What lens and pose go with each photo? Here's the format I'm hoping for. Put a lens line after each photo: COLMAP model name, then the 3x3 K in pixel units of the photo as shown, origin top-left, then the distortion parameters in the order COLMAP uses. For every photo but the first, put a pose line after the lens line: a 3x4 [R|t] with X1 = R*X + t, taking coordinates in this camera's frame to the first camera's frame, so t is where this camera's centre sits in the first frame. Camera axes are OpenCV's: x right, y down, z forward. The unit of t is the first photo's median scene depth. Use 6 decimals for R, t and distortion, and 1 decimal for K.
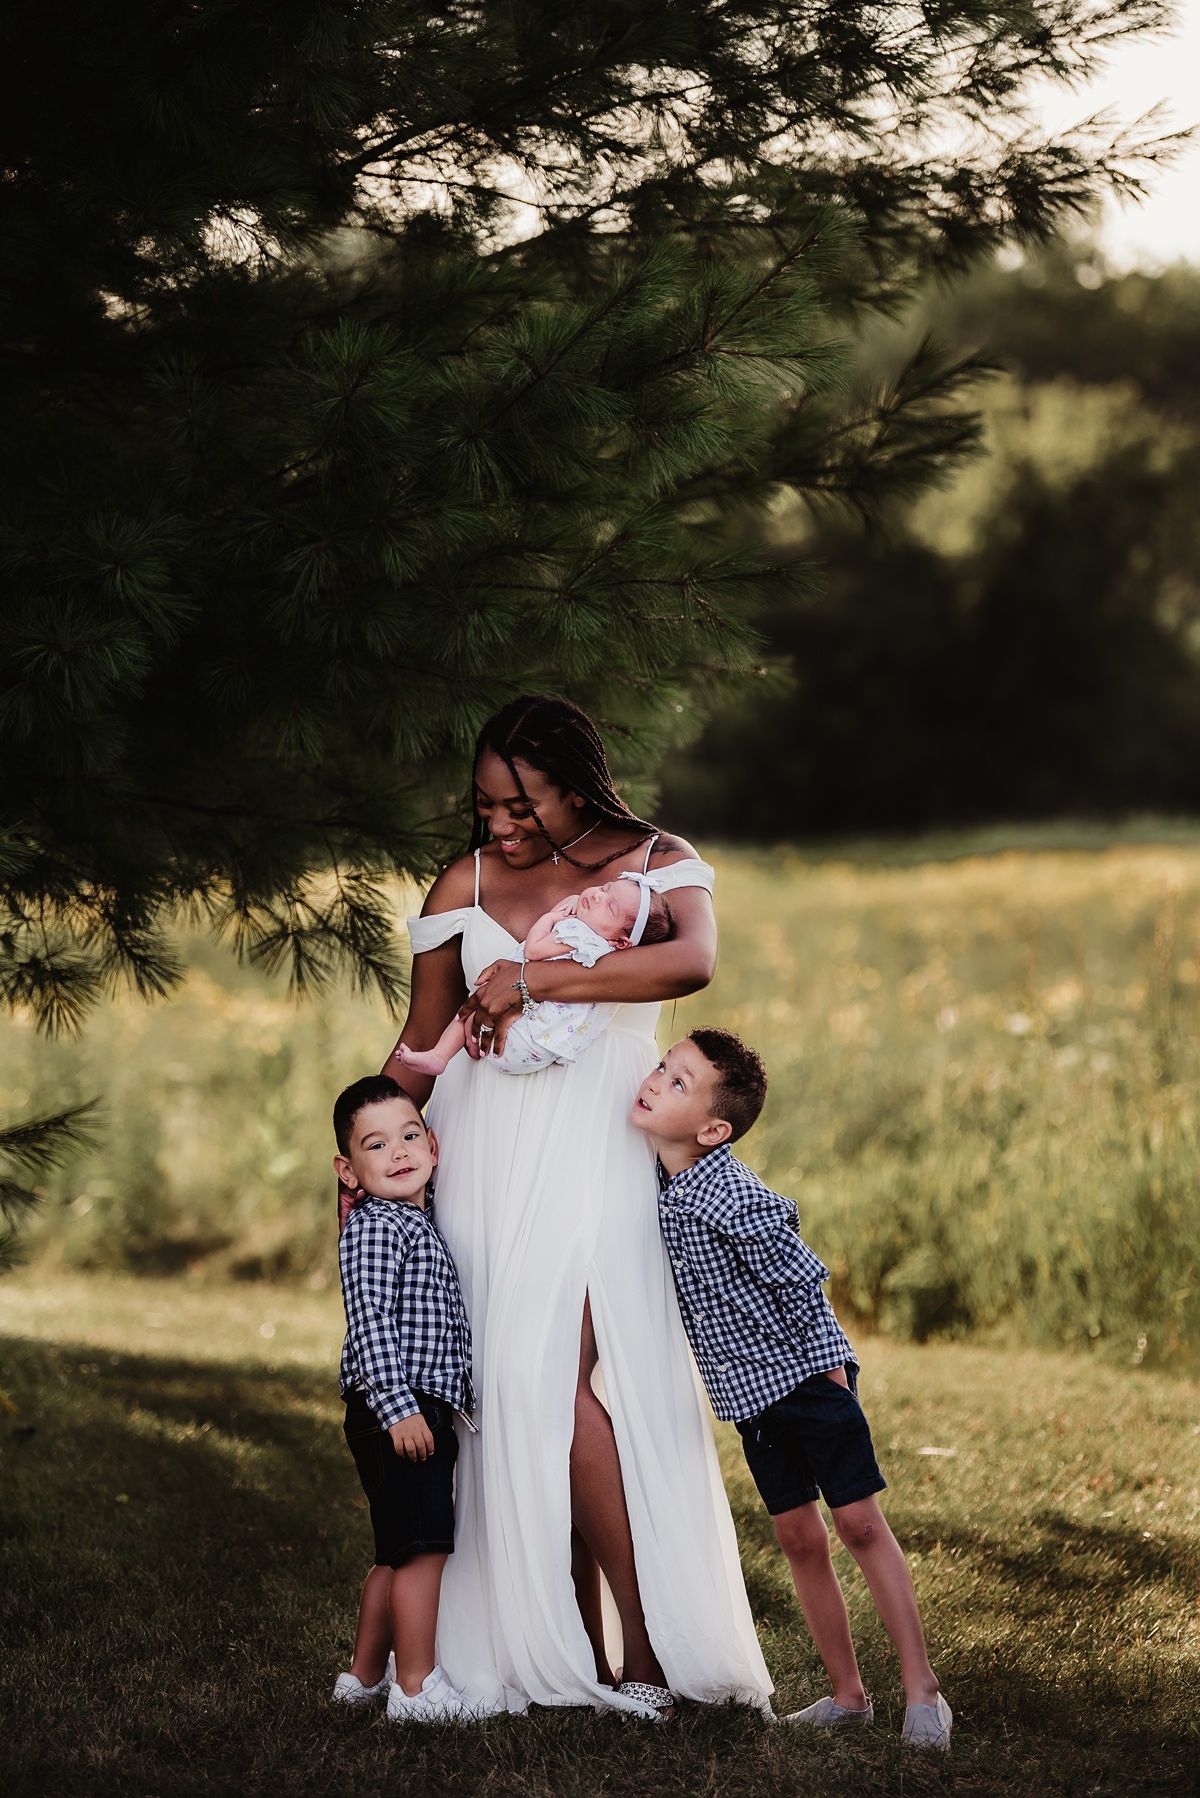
lens RADIAL K [[7283.6, 0, 607.3], [0, 7283.6, 894.6], [0, 0, 1]] dist [-0.800890, 0.000000]
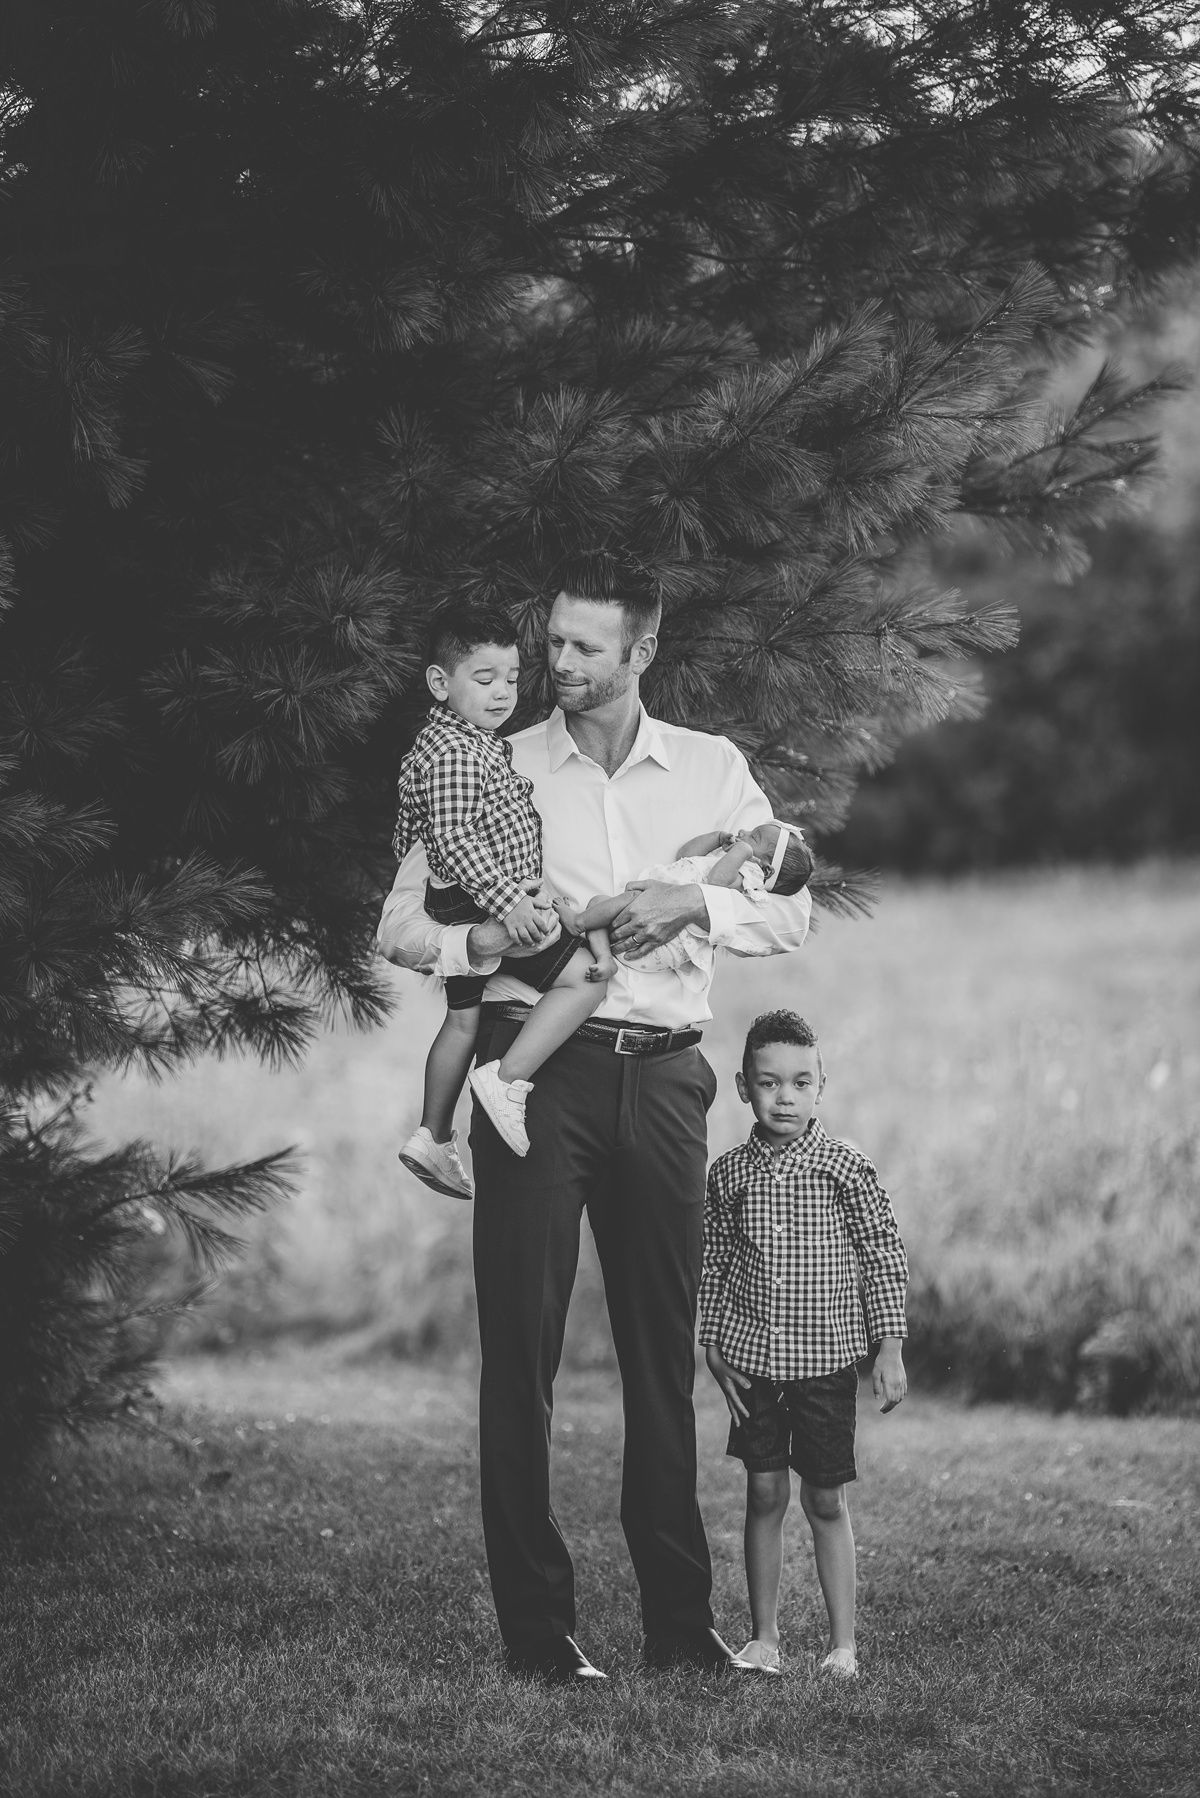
lens RADIAL K [[9767.3, 0, 607.6], [0, 9767.3, 902.6], [0, 0, 1]] dist [2.561589, 0.000000]
pose [[0.999926, -0.006157, -0.010530, -0.013784], [0.006086, 0.999959, -0.006764, 0.005439], [0.010571, 0.006700, 0.999922, -0.415648]]
